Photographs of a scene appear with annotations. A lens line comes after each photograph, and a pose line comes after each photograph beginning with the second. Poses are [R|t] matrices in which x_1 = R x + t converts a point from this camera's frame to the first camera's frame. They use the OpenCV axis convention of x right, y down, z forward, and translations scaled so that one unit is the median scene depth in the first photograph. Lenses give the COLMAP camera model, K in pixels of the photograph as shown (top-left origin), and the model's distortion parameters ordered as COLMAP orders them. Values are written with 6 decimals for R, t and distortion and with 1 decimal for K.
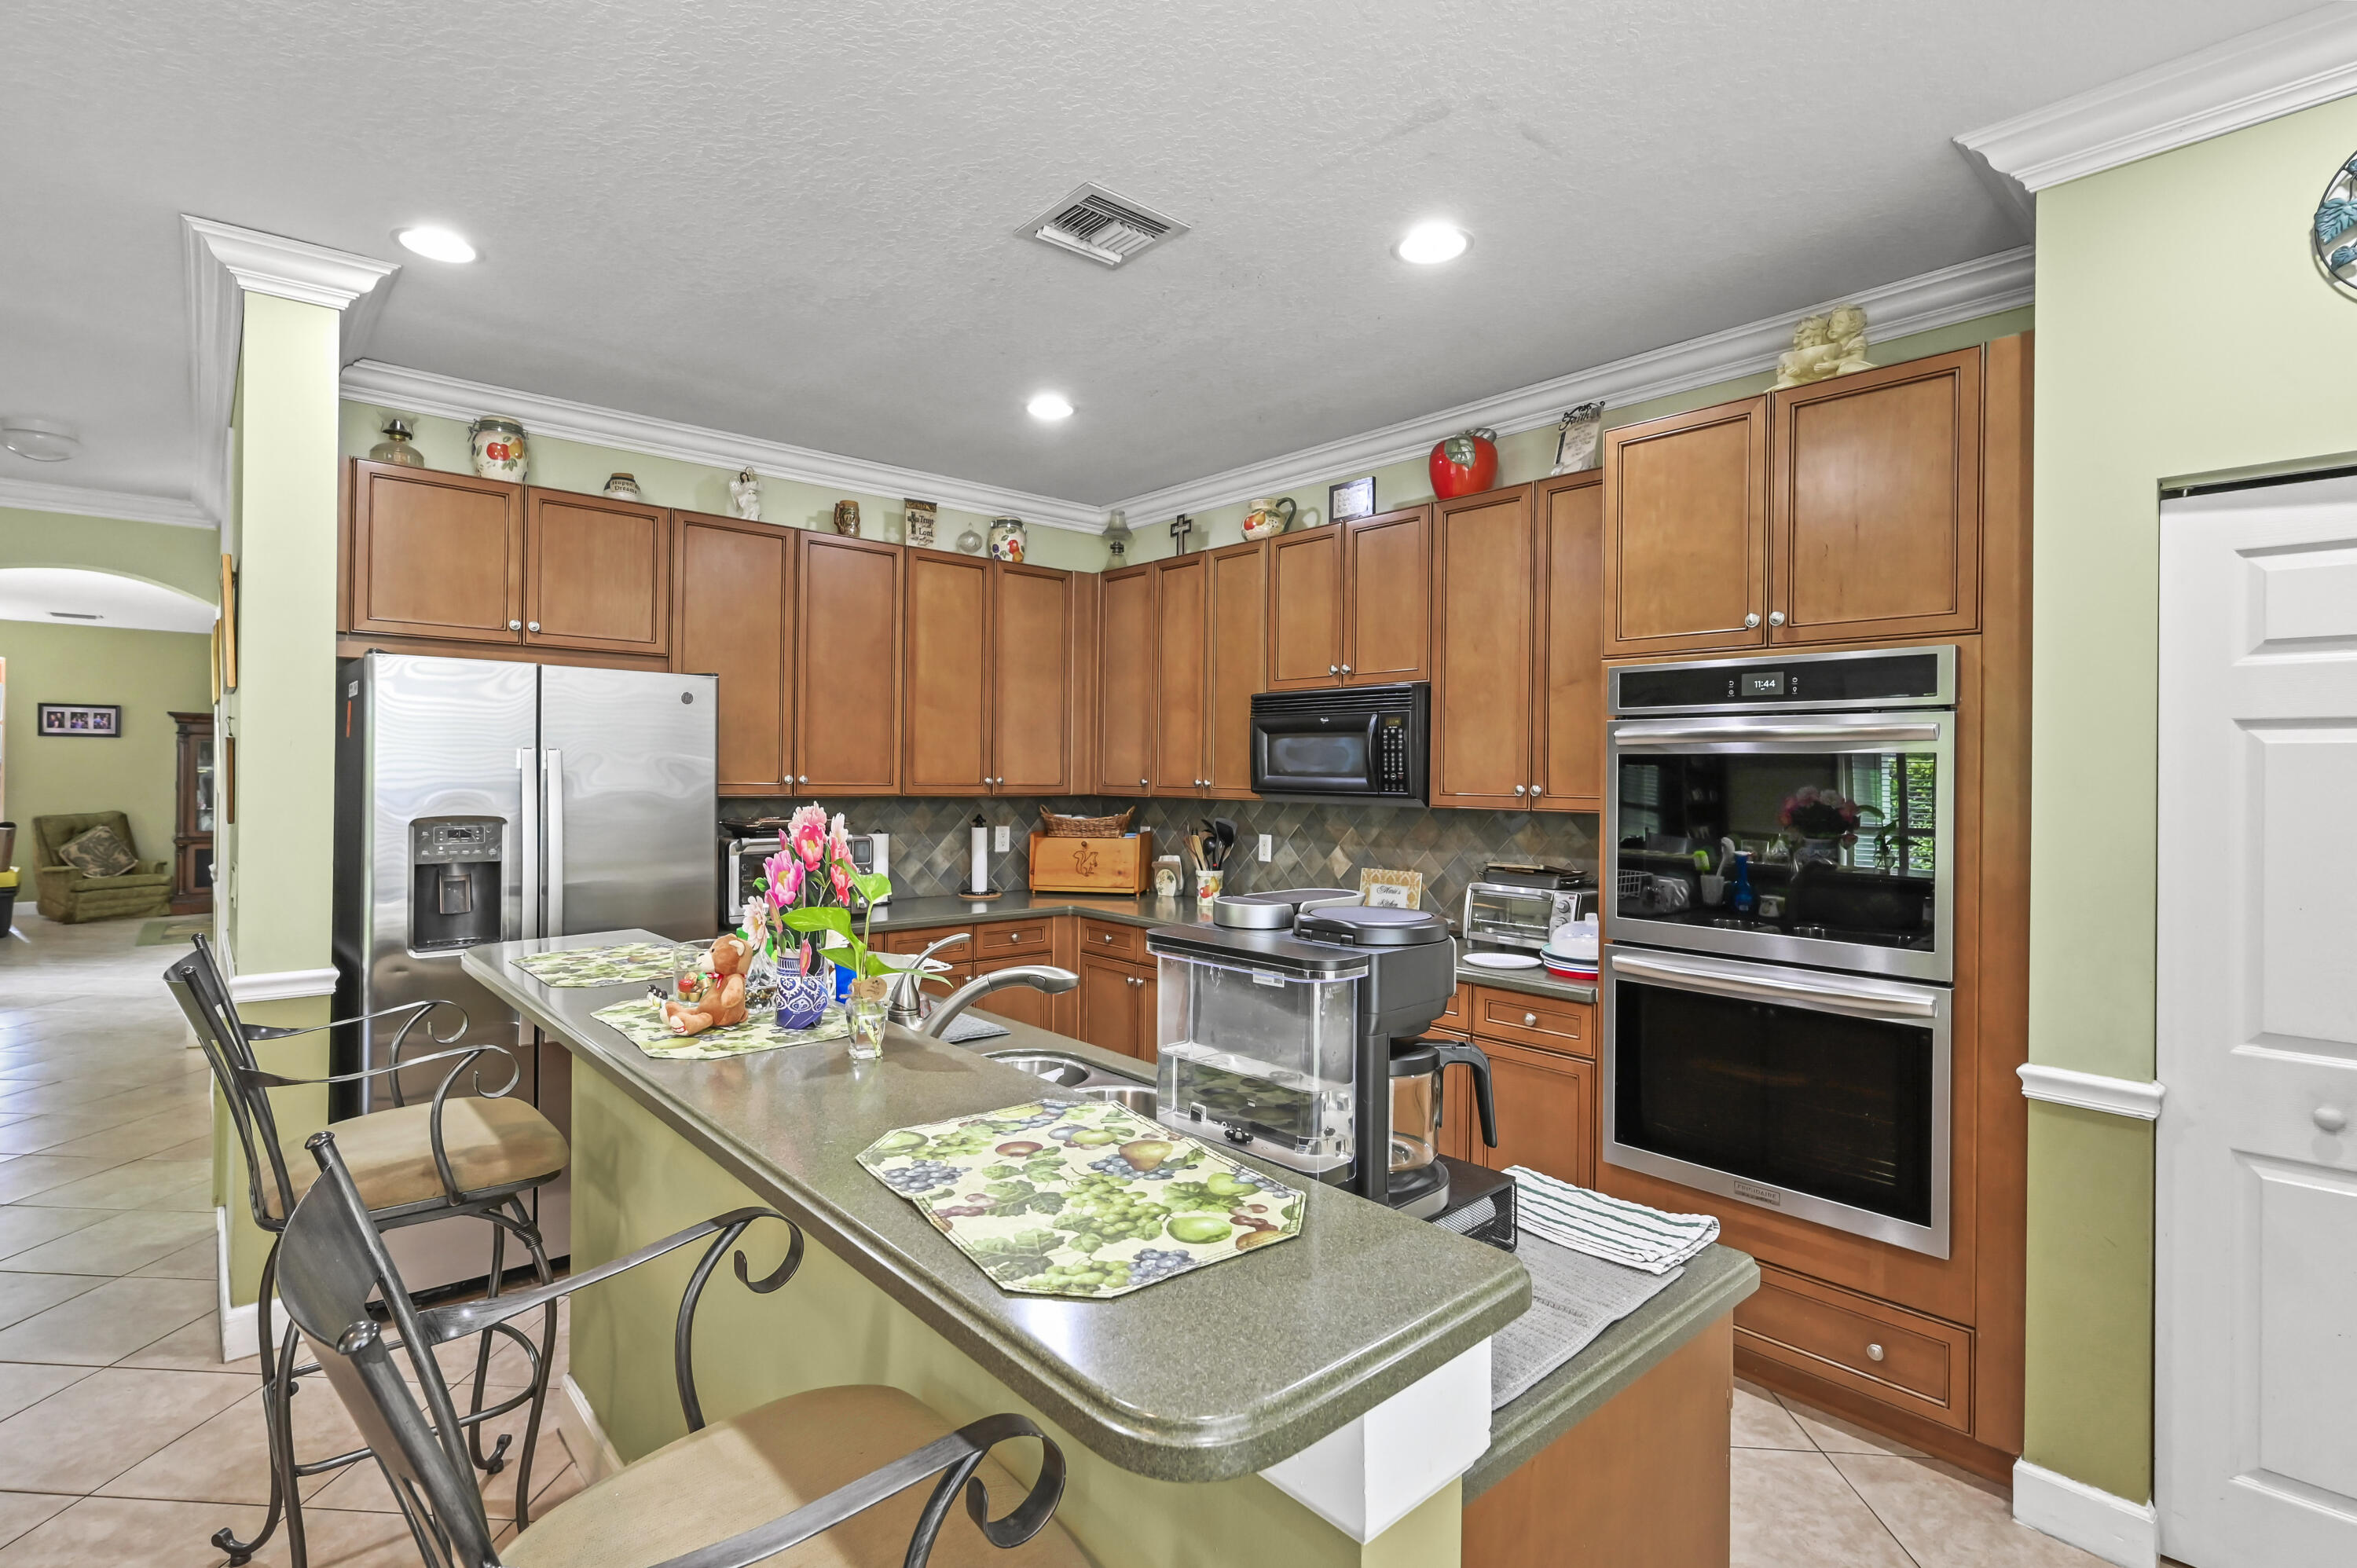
lens RADIAL K [[1113.3, 0, 1167.4], [0, 1113.3, 786.7], [0, 0, 1]] dist [-0.001872, -0.000124]
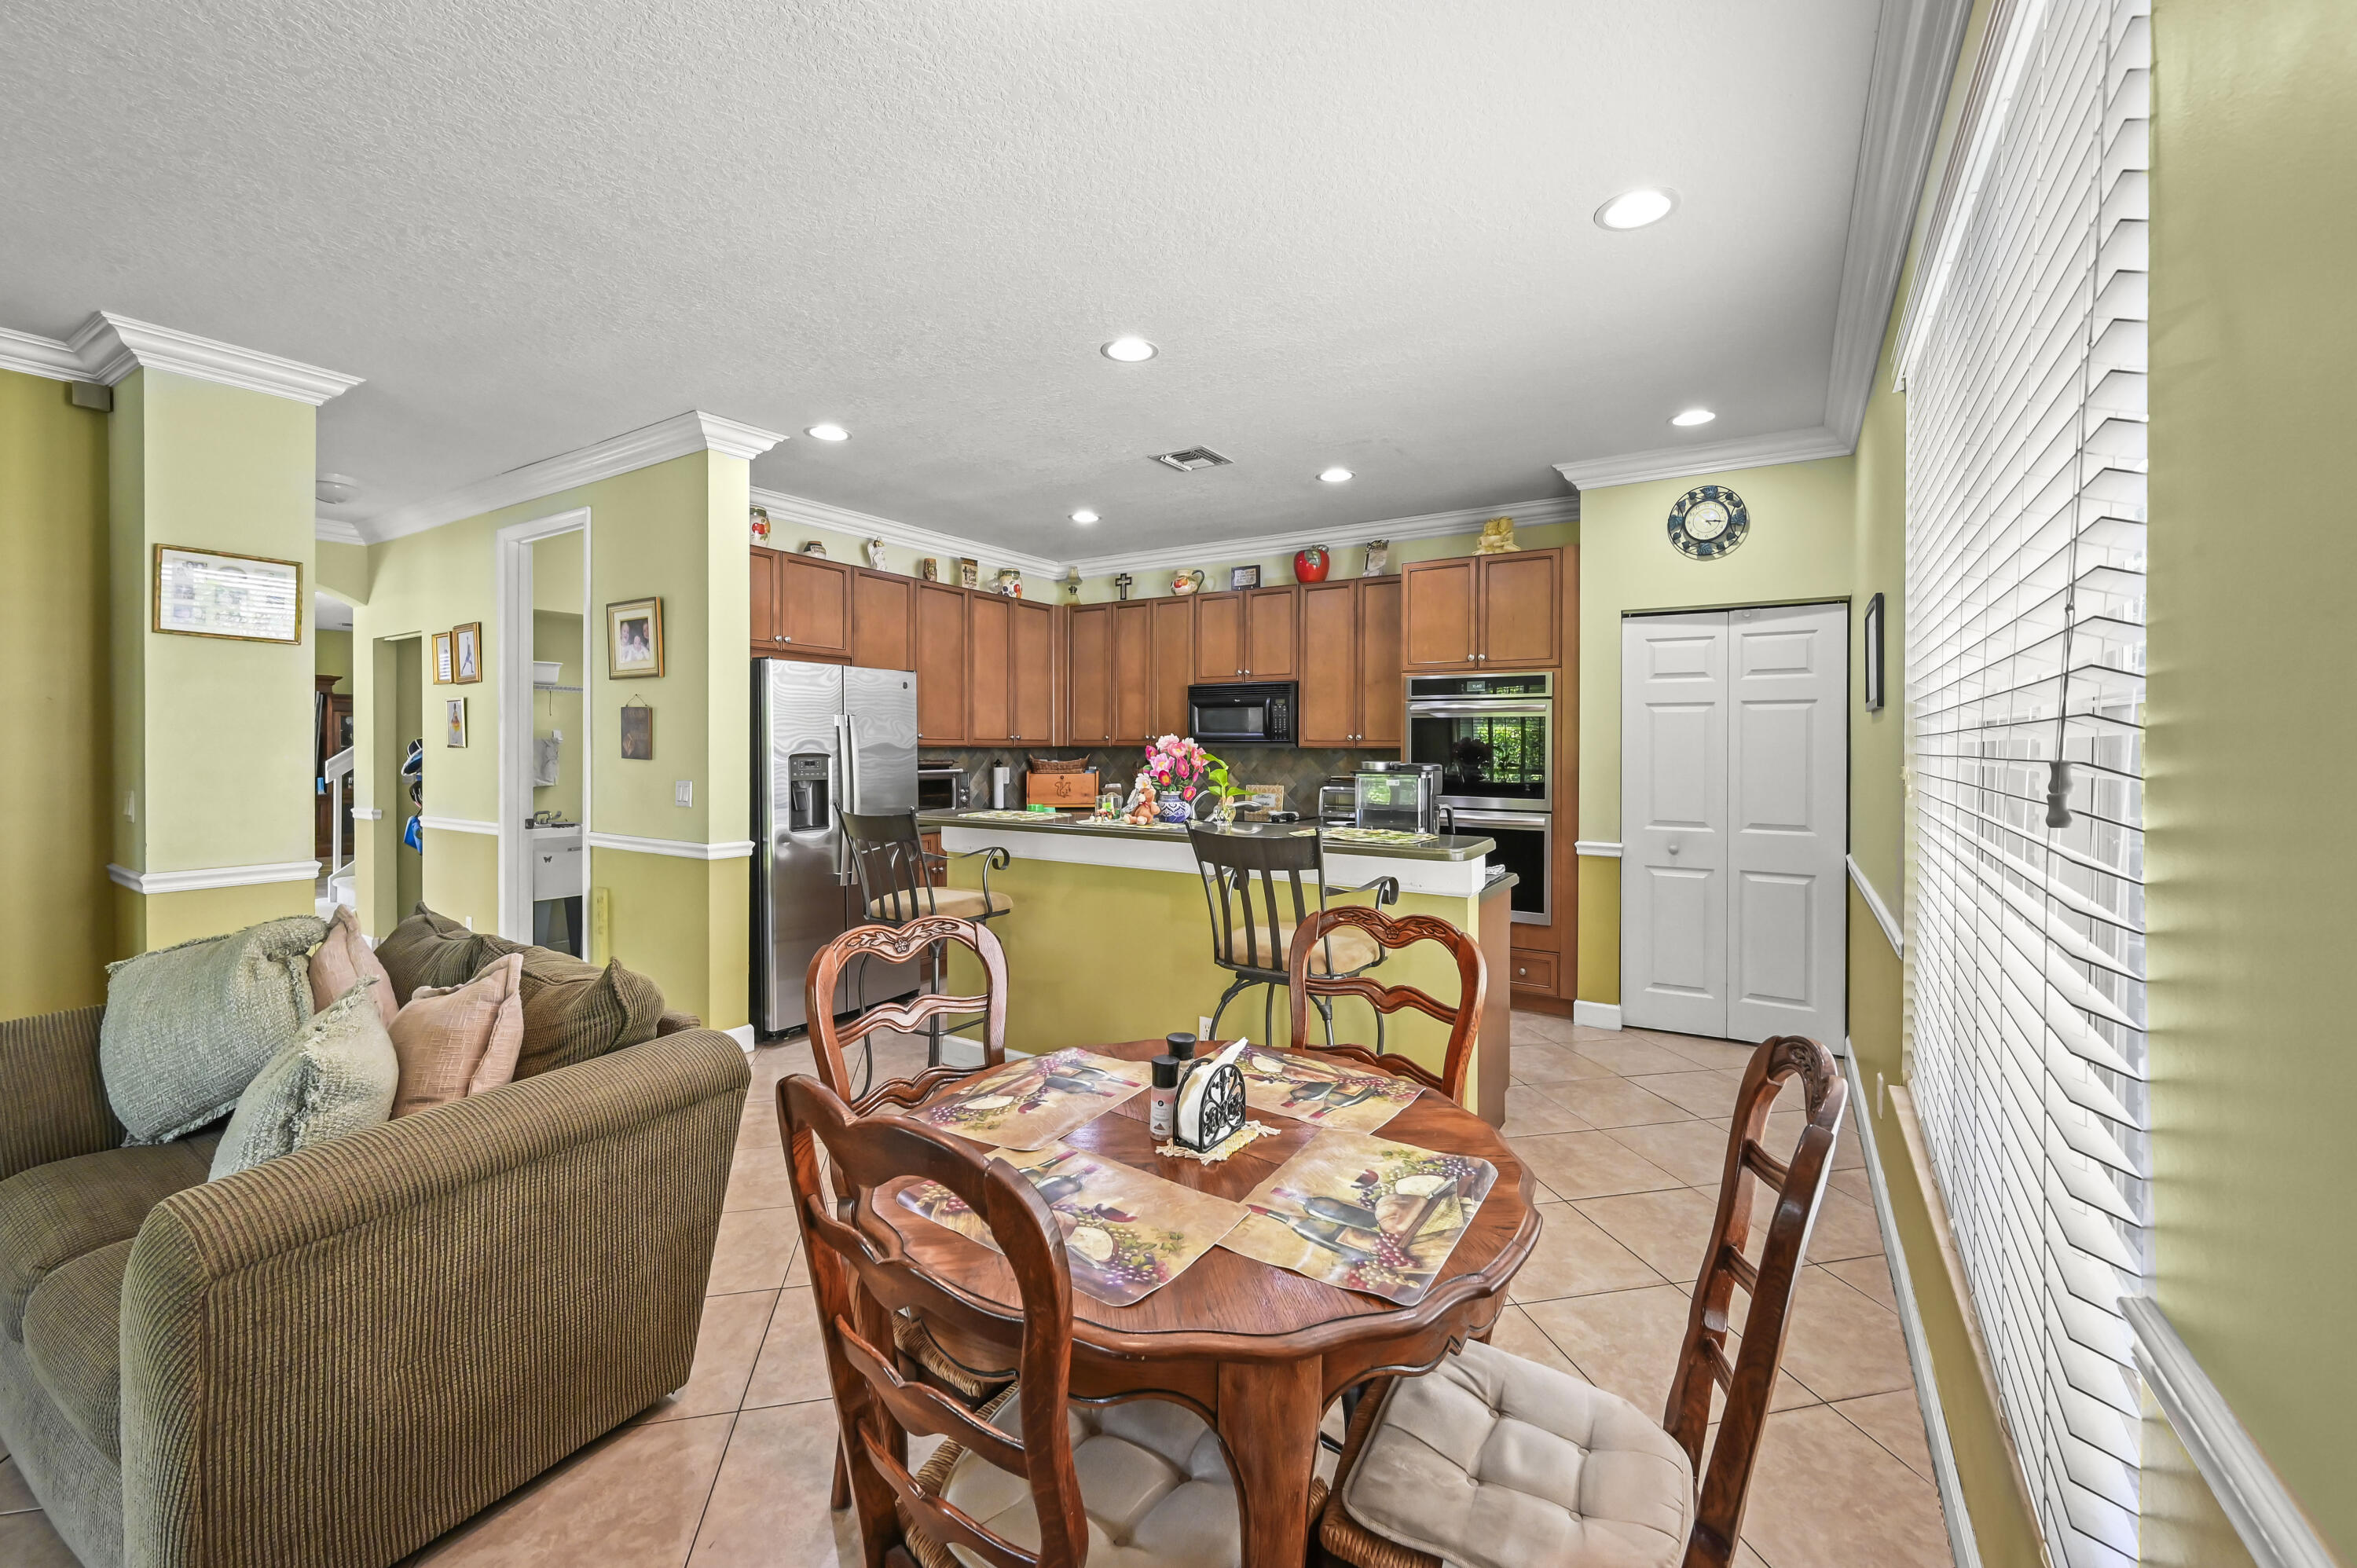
lens RADIAL K [[930.8, 0, 1176.0], [0, 930.8, 768.1], [0, 0, 1]] dist [-0.002255, 0.000003]
pose [[0.959391, -0.014037, 0.281729, -0.396492], [0.009828, 0.999818, 0.016345, 0.025001], [-0.281907, -0.012912, 0.959355, -0.436156]]
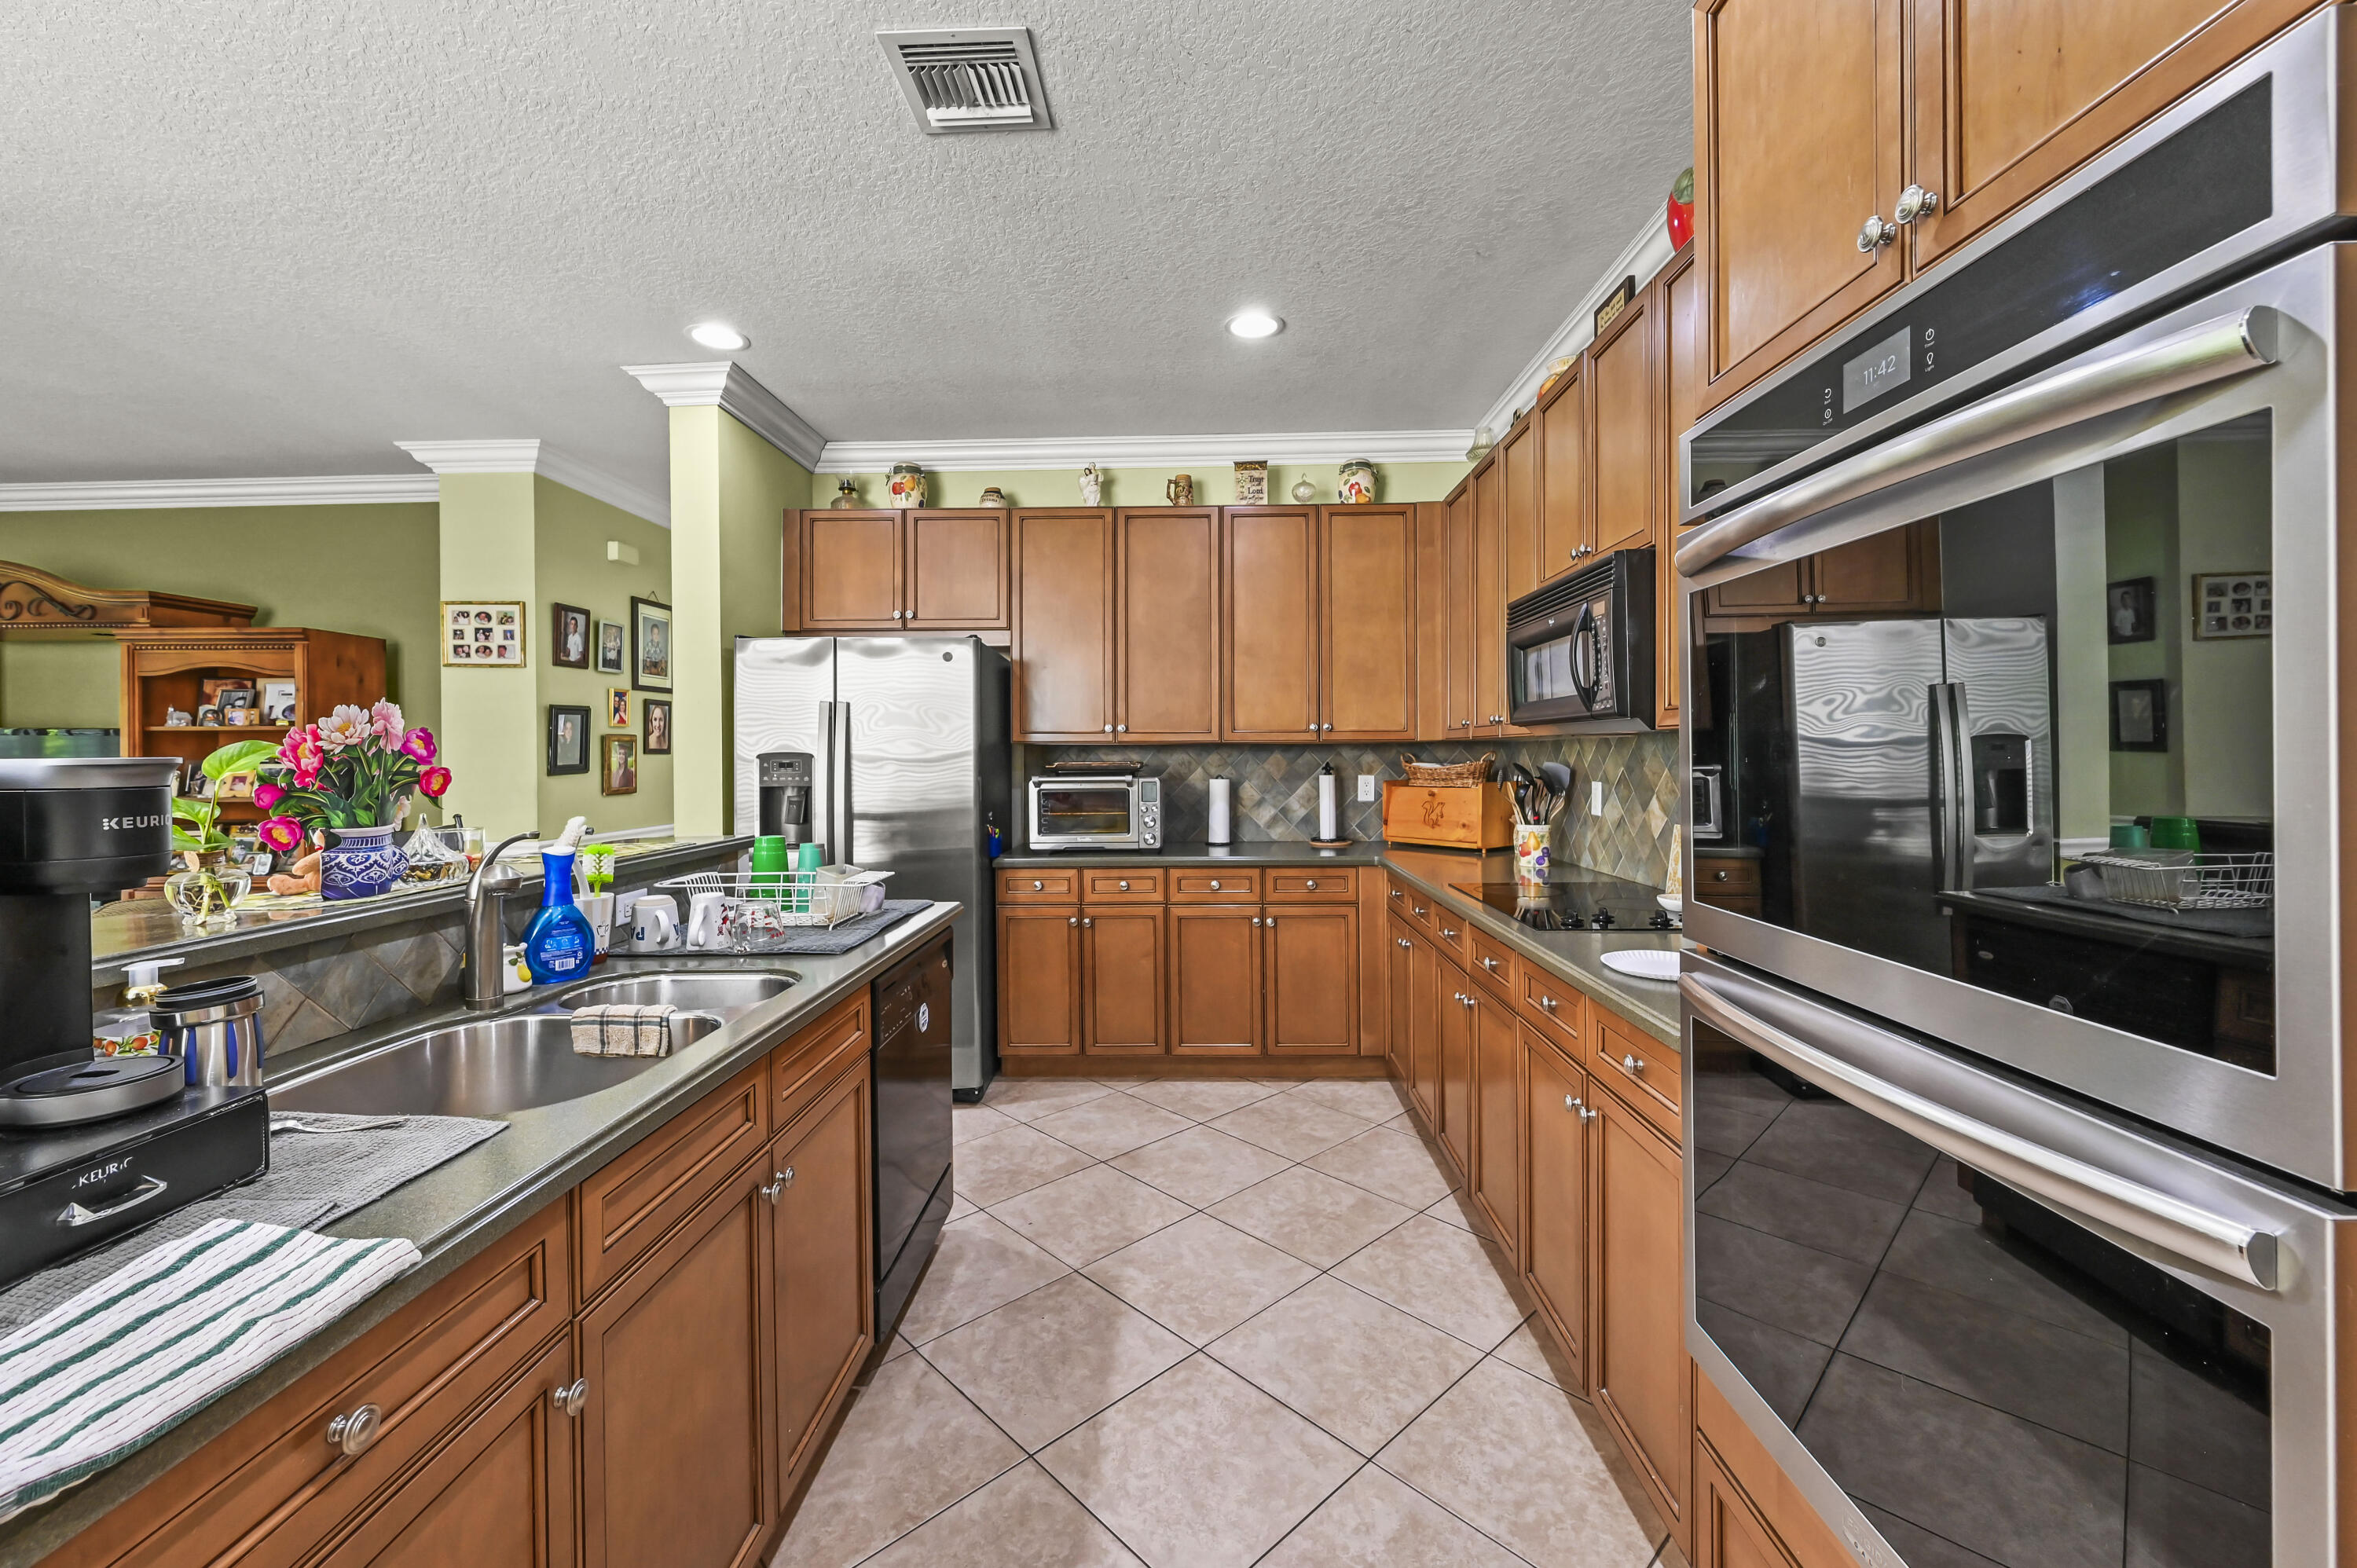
lens RADIAL K [[930.8, 0, 1176.0], [0, 930.8, 768.1], [0, 0, 1]] dist [-0.002255, 0.000003]
pose [[0.740467, -0.005019, -0.672074, 0.392479], [0.006330, 0.999980, -0.000493, 0.039483], [0.672063, -0.003889, 0.740484, 0.378788]]
